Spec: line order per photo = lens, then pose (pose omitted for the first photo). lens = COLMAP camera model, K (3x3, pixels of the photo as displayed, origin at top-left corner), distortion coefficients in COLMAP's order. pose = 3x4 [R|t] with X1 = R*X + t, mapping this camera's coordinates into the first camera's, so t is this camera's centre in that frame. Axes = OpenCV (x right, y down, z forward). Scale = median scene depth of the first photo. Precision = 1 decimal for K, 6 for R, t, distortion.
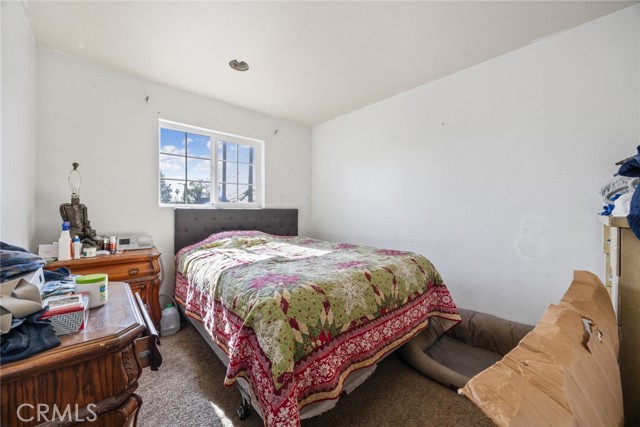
lens RADIAL K [[247.5, 0, 318.6], [0, 247.5, 212.6], [0, 0, 1]] dist [-0.002382, -0.000311]
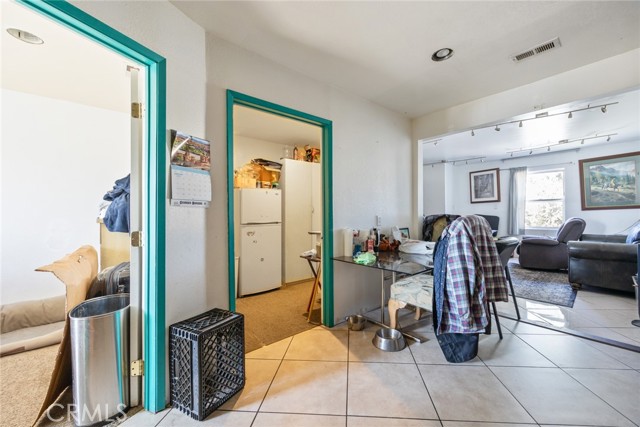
lens RADIAL K [[247.5, 0, 335.8], [0, 247.5, 211.8], [0, 0, 1]] dist [-0.002382, -0.000311]
pose [[0.019477, 0.003813, 0.999803, -0.530508], [0.015008, 0.999879, -0.004105, -0.003647], [-0.999698, 0.015085, 0.019418, -0.629173]]
